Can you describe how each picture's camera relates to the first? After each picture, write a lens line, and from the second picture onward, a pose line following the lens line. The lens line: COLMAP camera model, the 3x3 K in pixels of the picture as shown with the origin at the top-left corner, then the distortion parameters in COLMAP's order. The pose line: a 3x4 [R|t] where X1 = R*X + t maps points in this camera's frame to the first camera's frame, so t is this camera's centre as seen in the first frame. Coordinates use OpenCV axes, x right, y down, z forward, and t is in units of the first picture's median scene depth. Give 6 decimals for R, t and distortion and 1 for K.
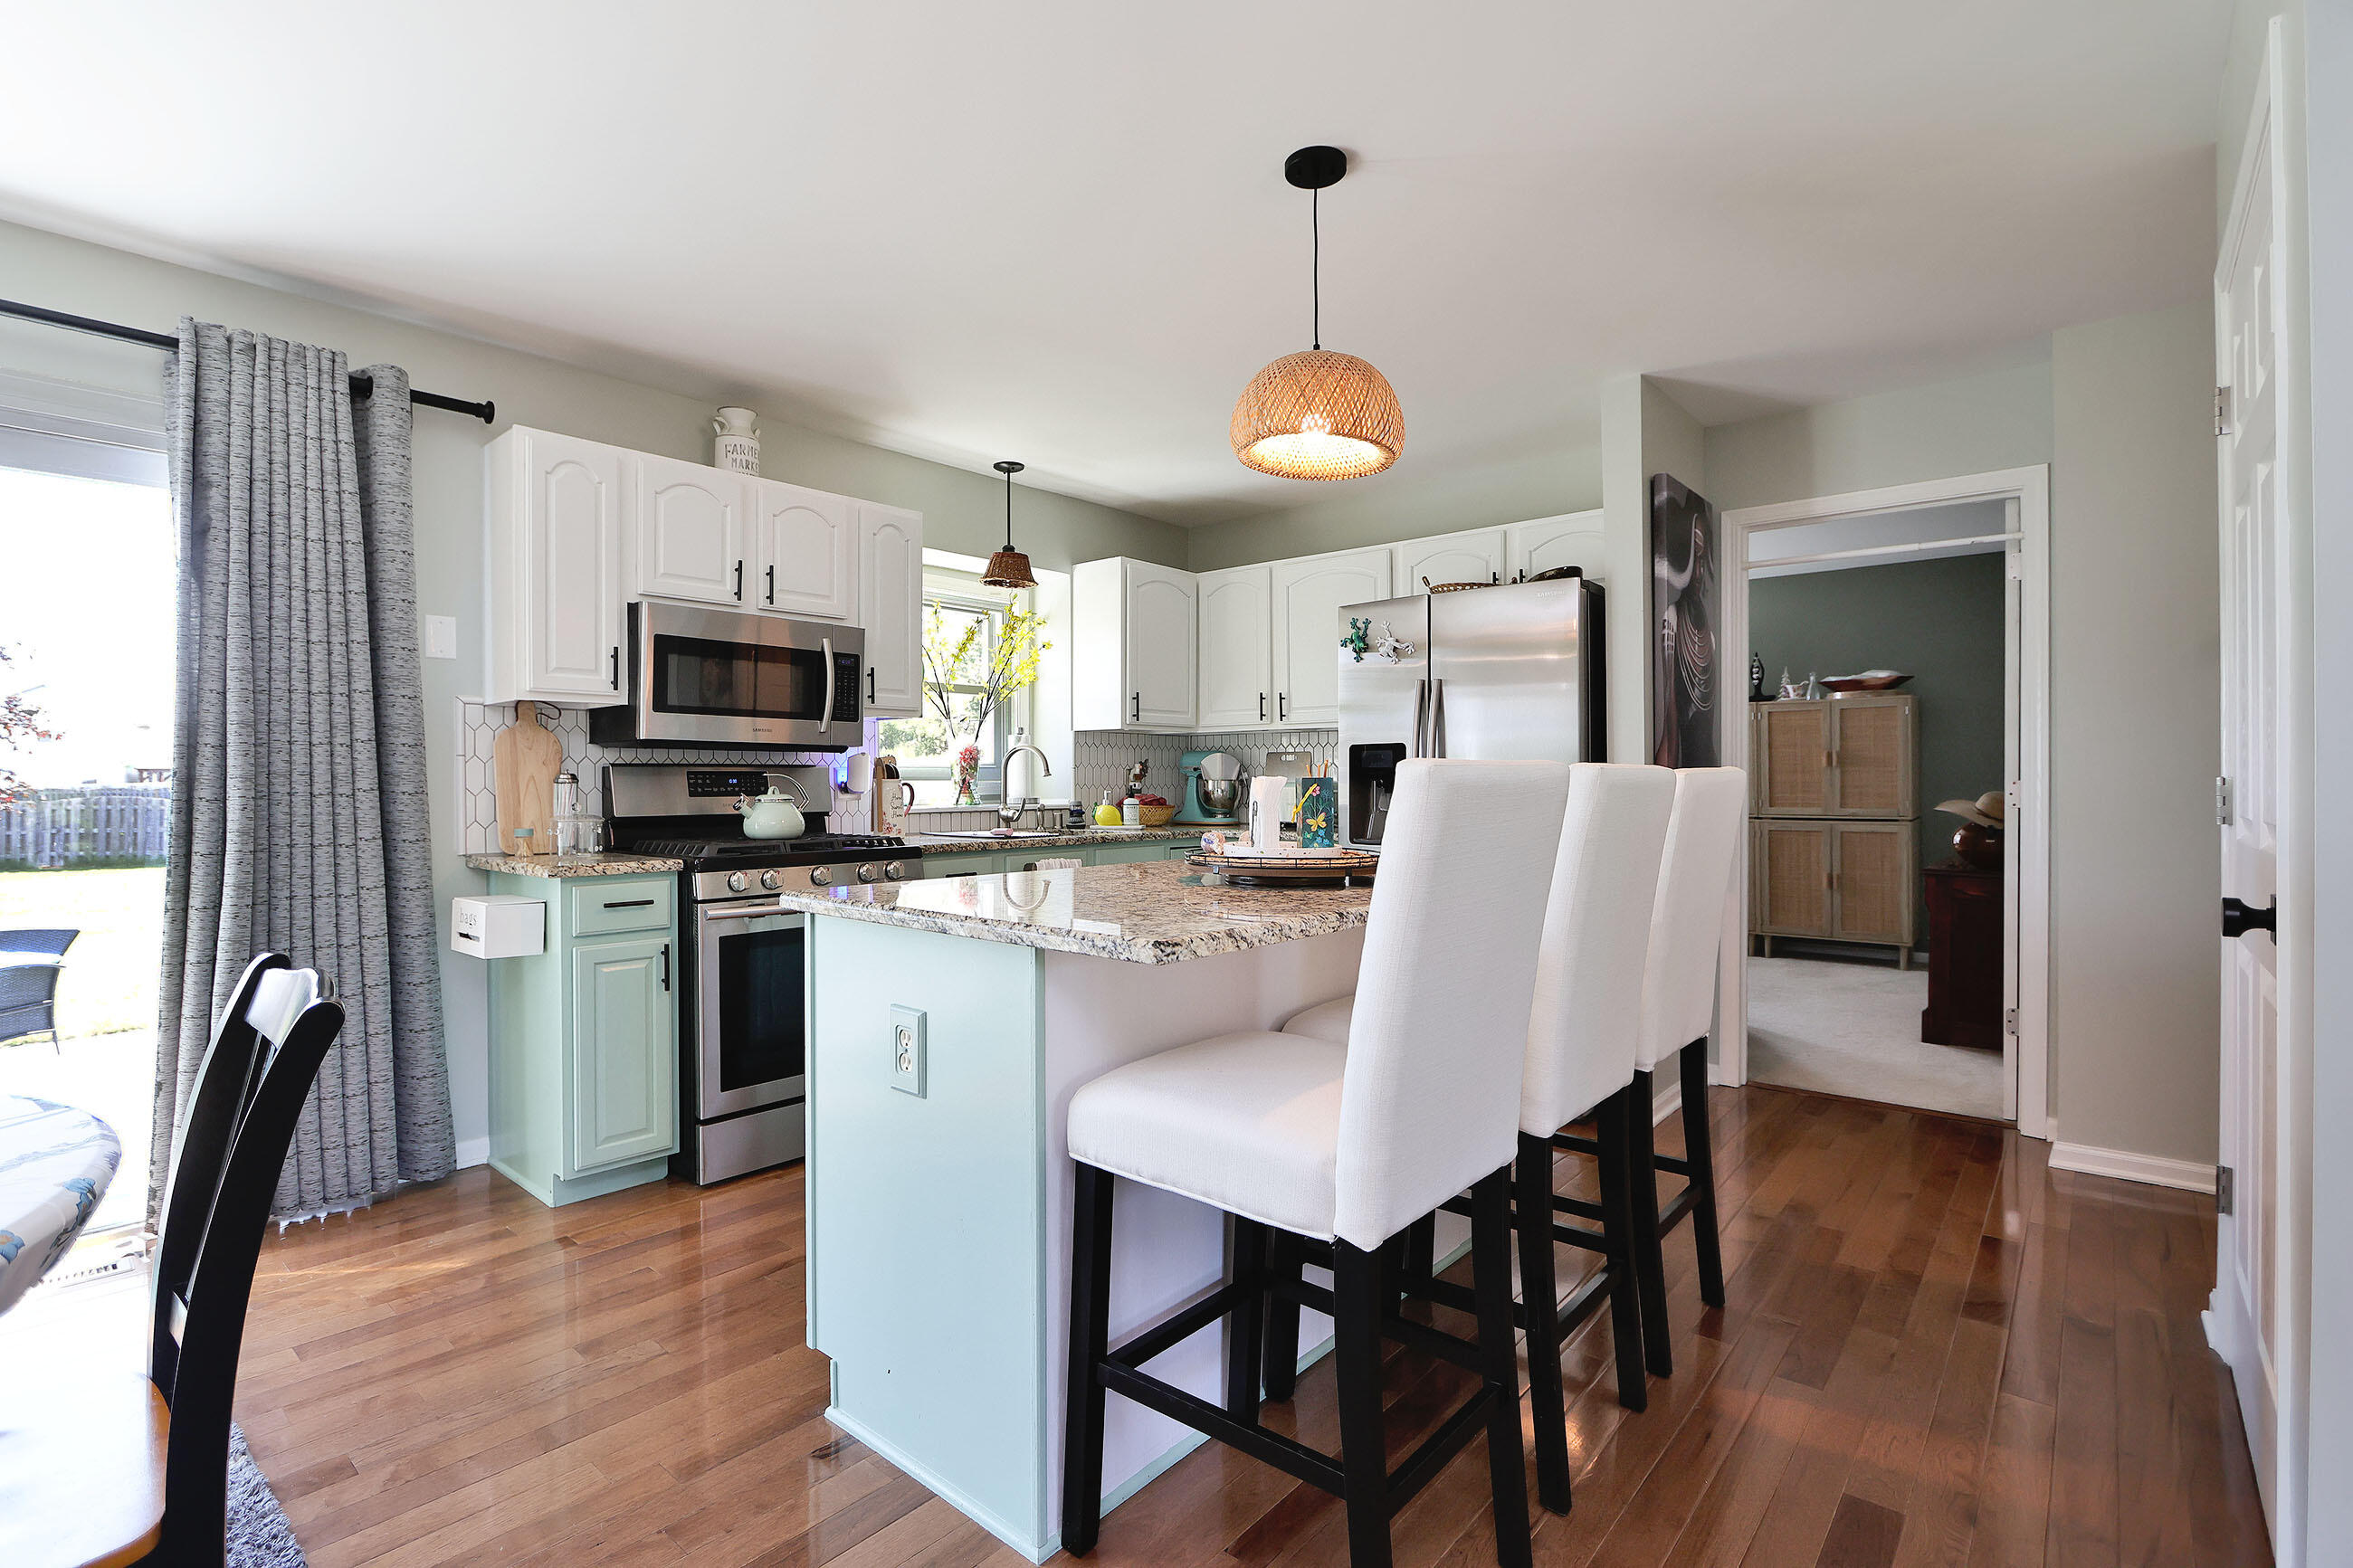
lens RADIAL K [[1079.6, 0, 1176.5], [0, 1079.6, 784.0], [0, 0, 1]] dist [-0.000291, 0.000020]
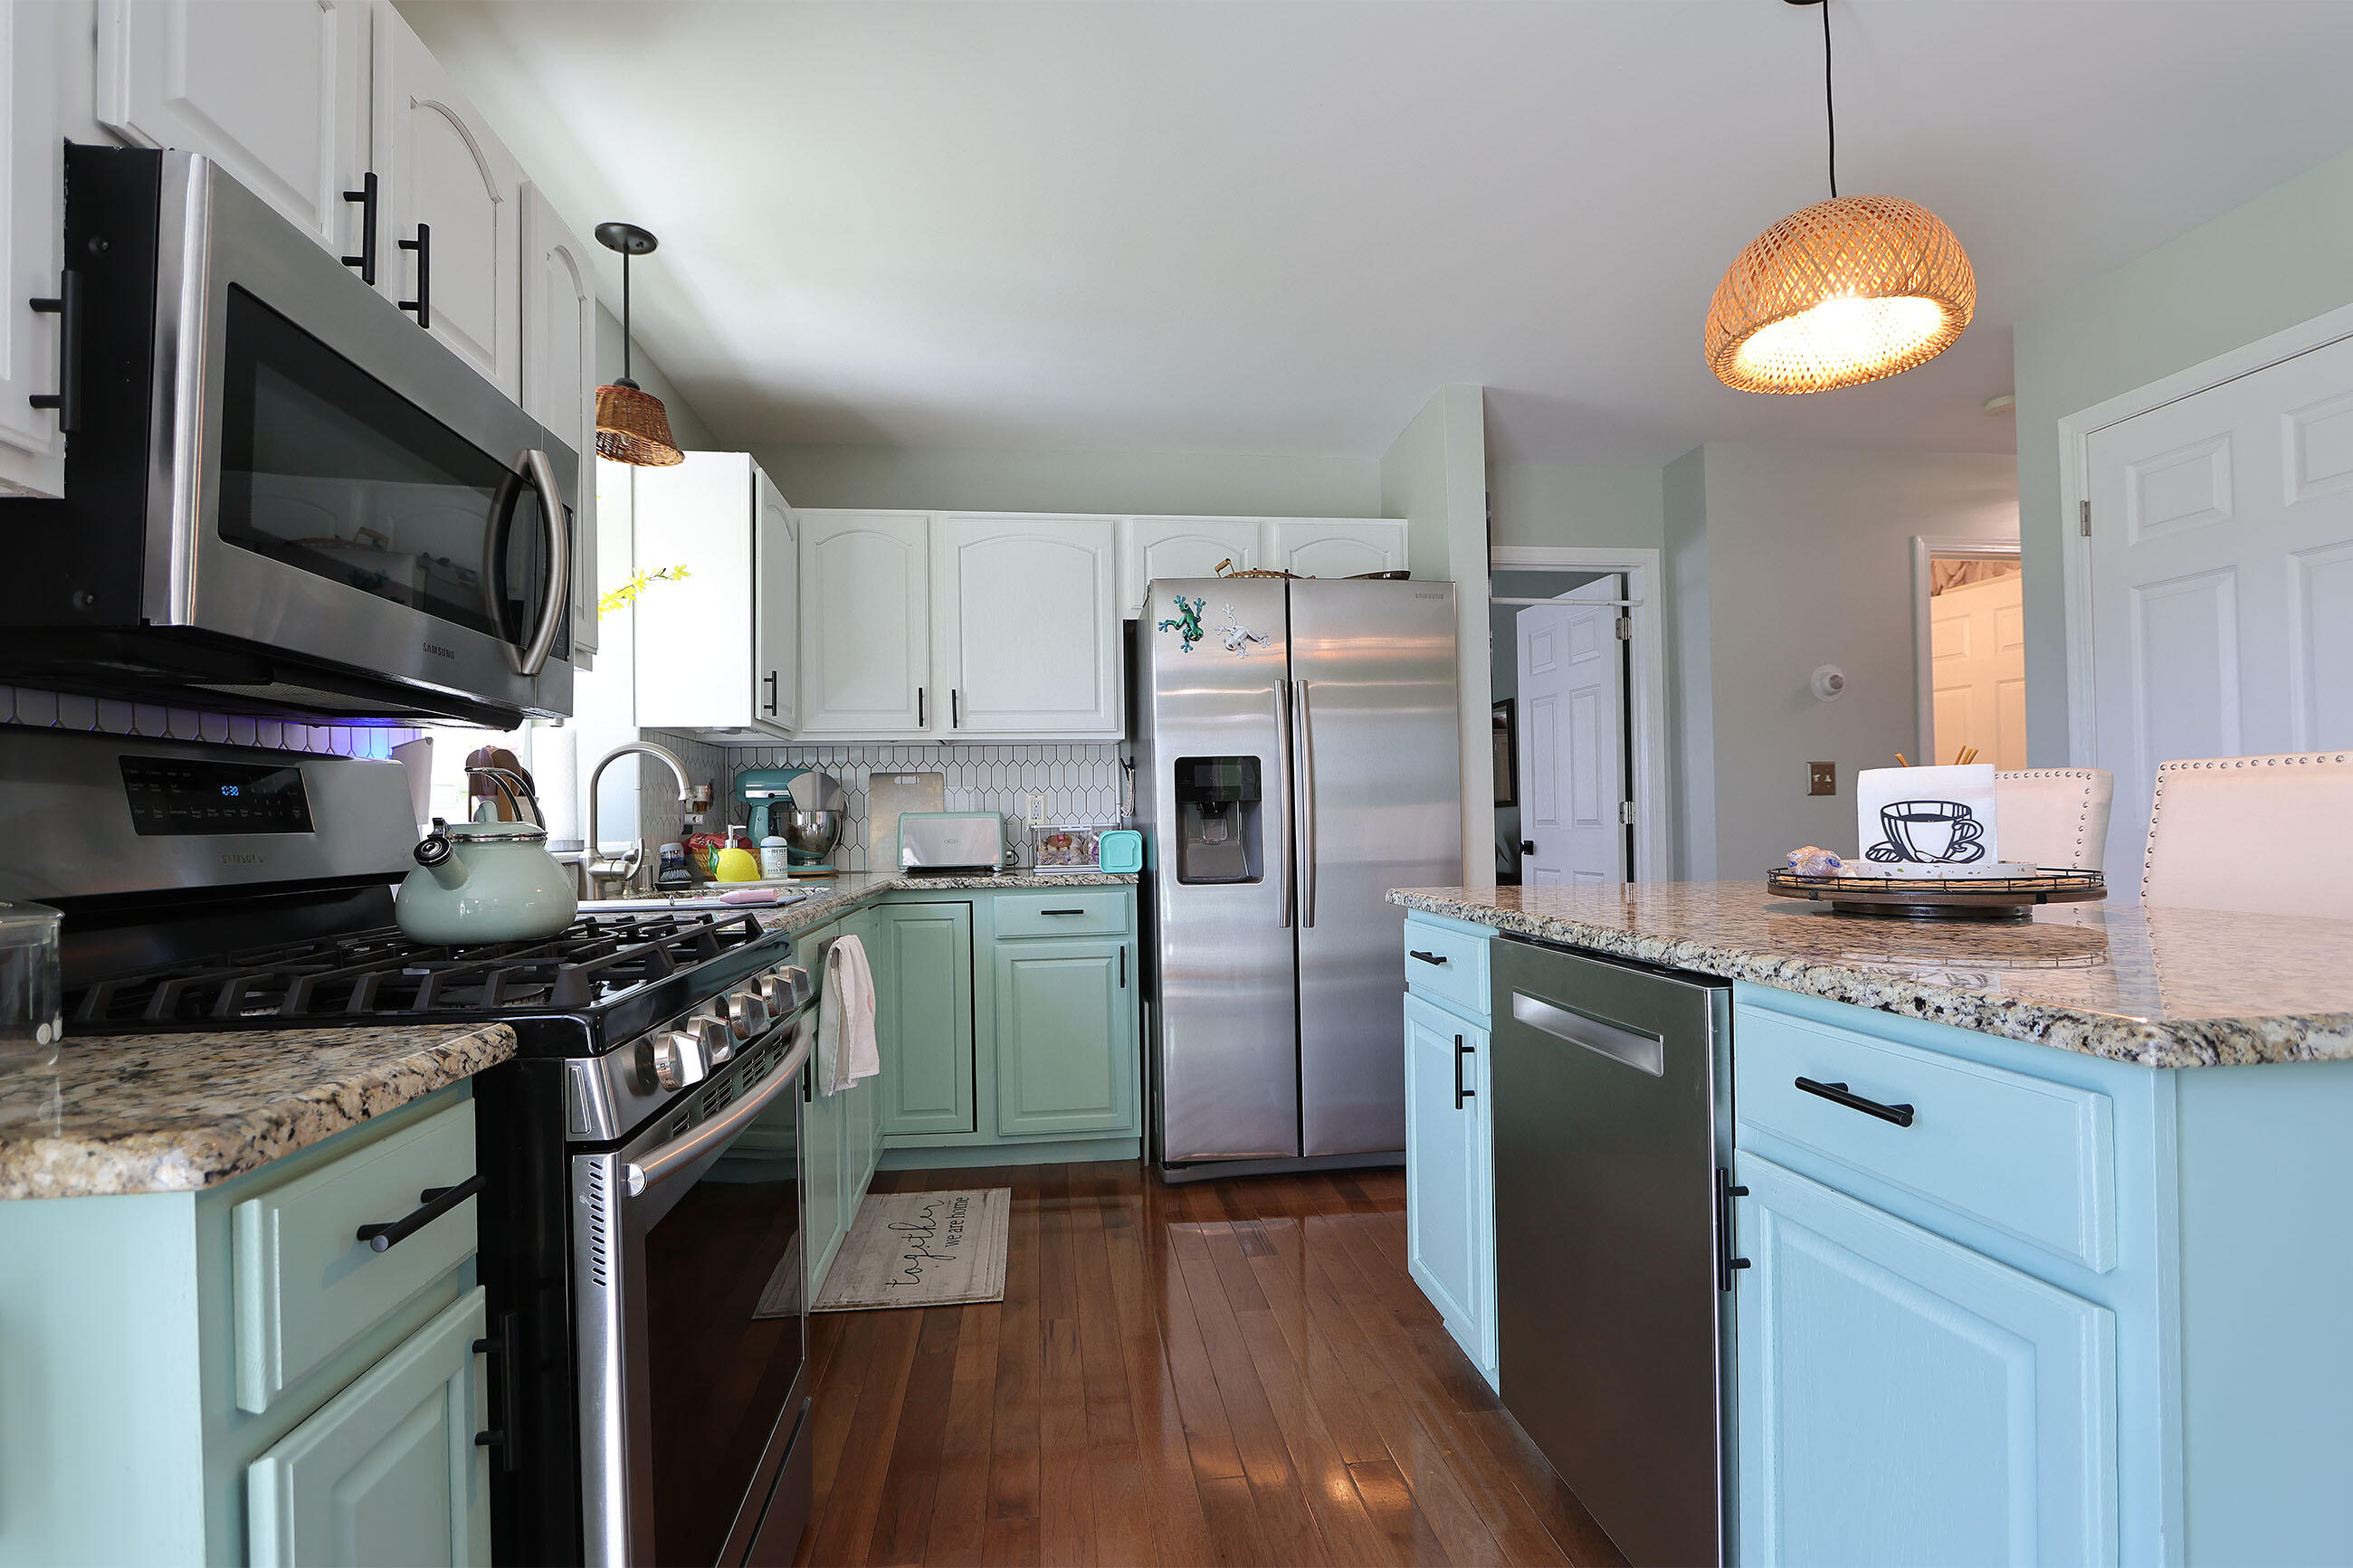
lens RADIAL K [[1067.2, 0, 1178.6], [0, 1067.2, 811.2], [0, 0, 1]] dist [-0.001061, -0.000037]
pose [[0.663861, -0.008098, 0.747812, -0.350769], [0.023360, 0.999678, -0.009912, 0.009706], [-0.747491, 0.024049, 0.663836, 0.404963]]
